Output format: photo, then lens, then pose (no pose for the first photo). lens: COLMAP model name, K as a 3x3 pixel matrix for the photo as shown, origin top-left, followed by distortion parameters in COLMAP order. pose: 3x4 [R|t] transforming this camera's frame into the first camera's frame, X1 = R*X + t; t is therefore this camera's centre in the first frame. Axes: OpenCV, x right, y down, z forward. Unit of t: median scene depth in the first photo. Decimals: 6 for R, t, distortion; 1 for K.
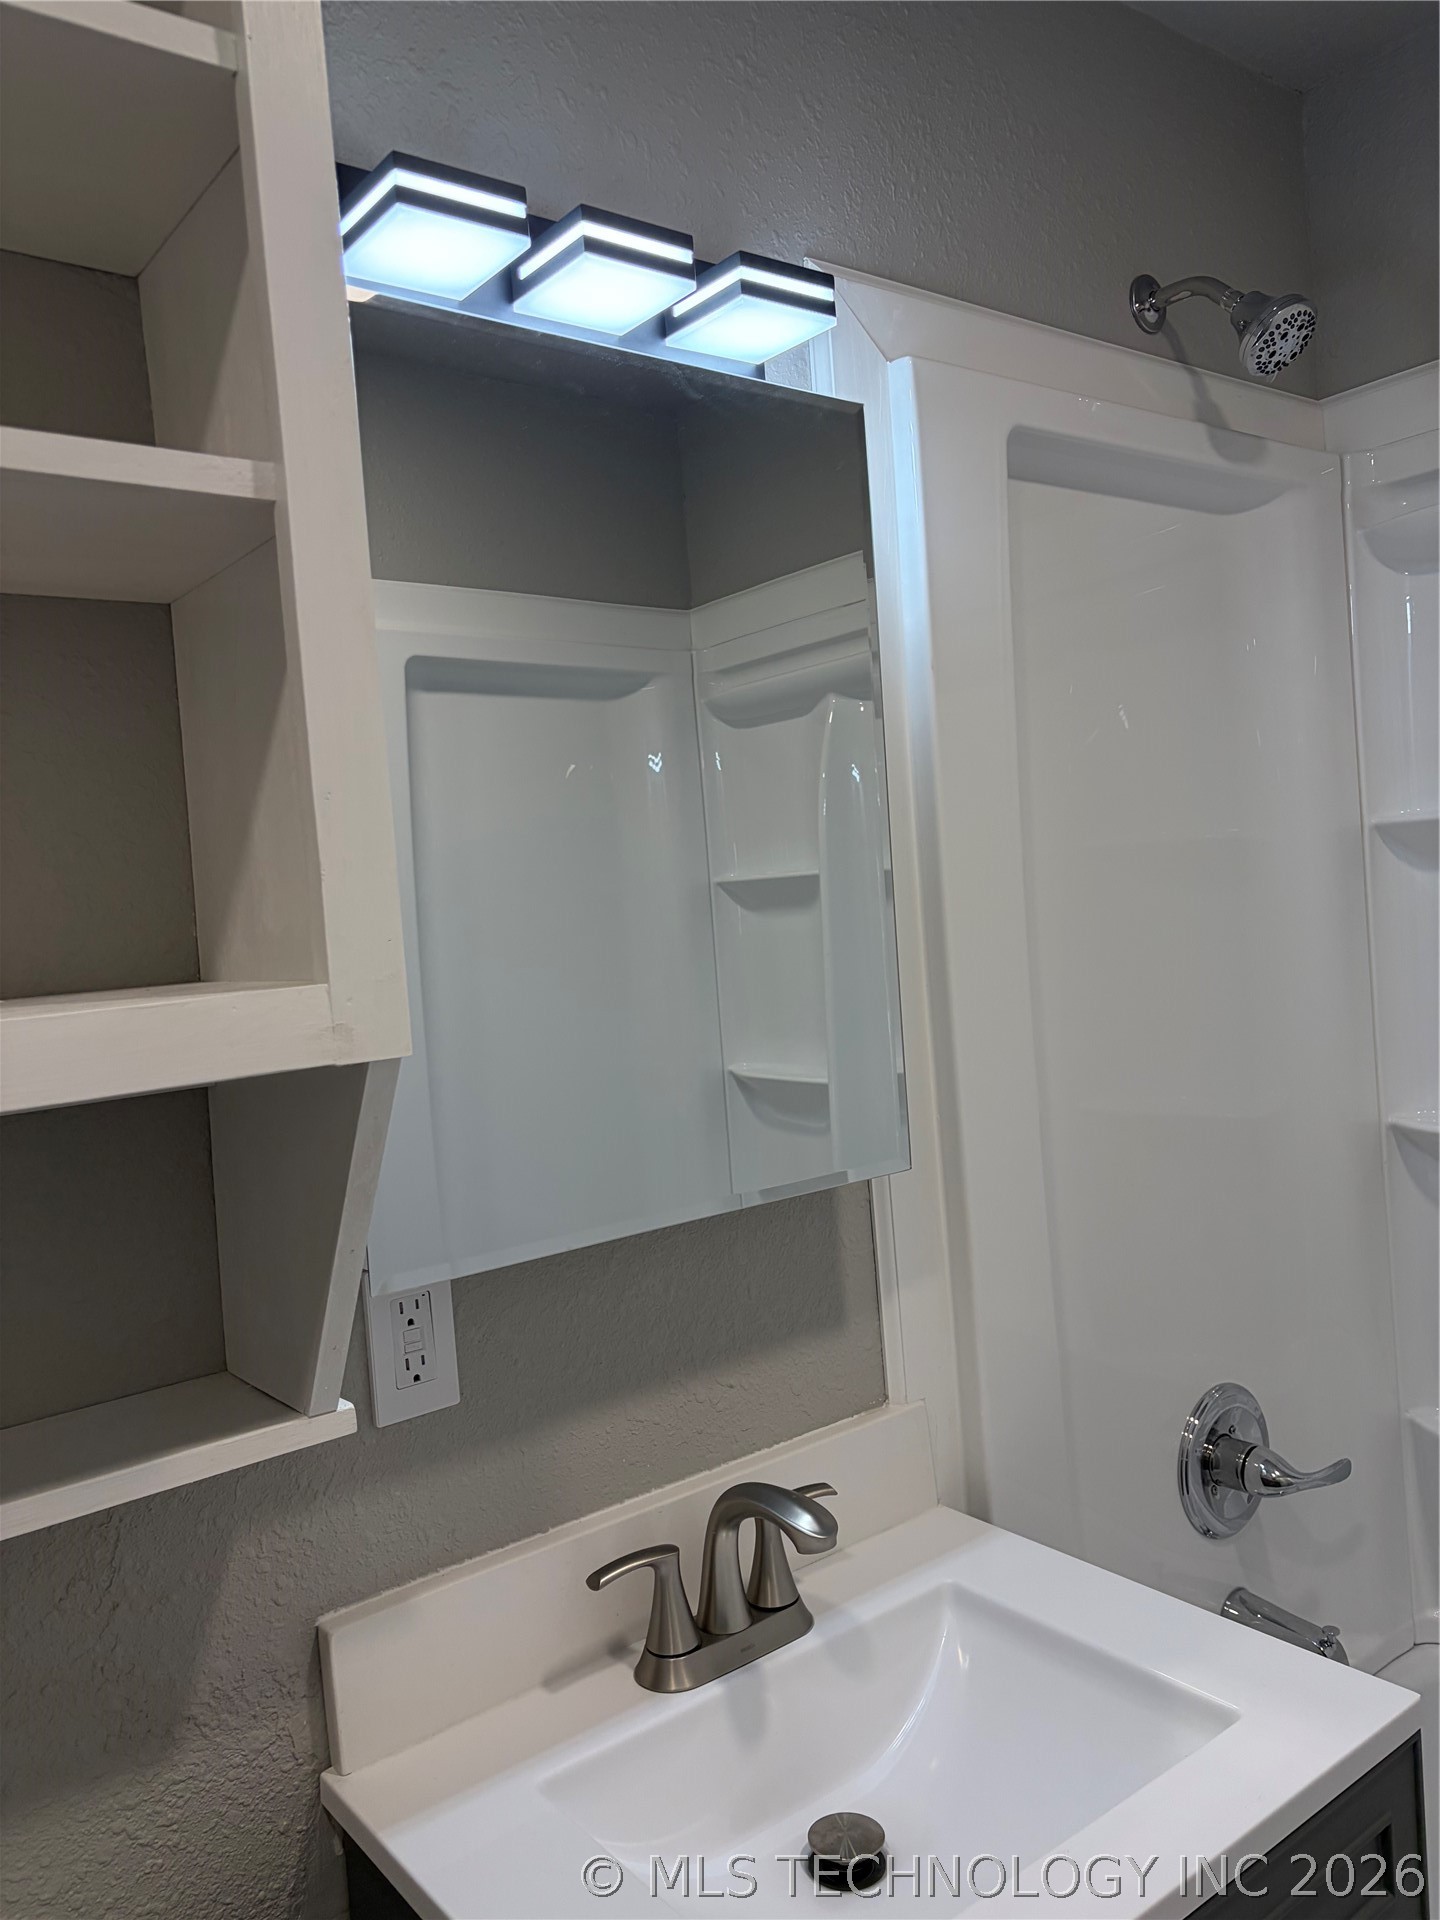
lens RADIAL K [[1447.0, 0, 722.0], [0, 1447.0, 957.0], [0, 0, 1]] dist [0.026088, -0.016773]
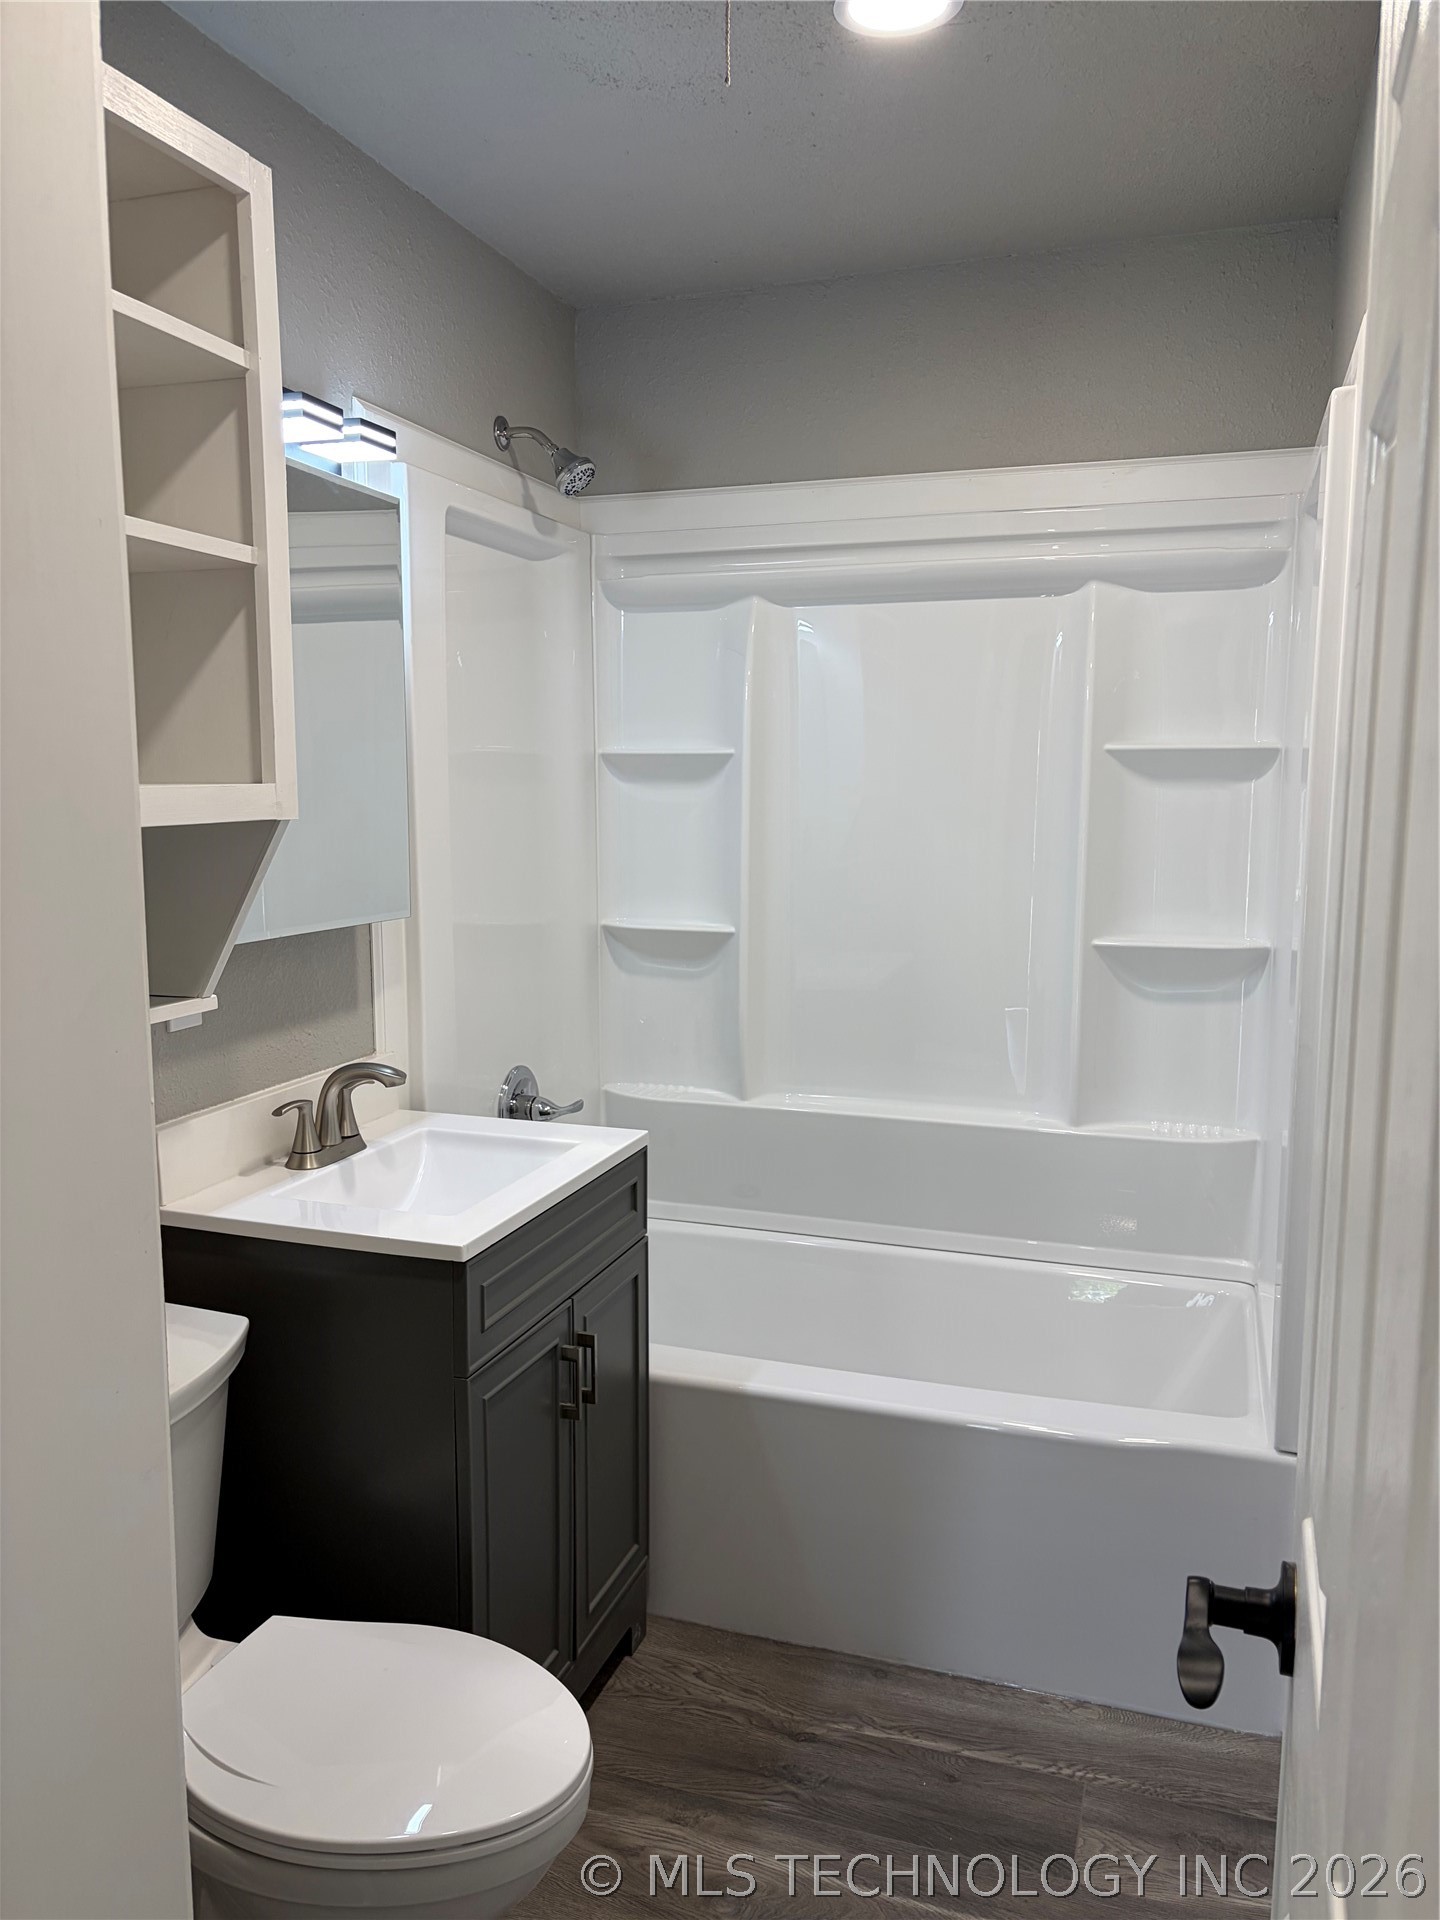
lens RADIAL K [[1447.0, 0, 719.6], [0, 1447.0, 959.6], [0, 0, 1]] dist [0.026088, -0.016773]
pose [[0.830423, 0.008325, 0.557071, -0.476764], [-0.043867, 0.997761, 0.050482, 0.073568], [-0.555404, -0.066359, 0.828929, -0.641312]]
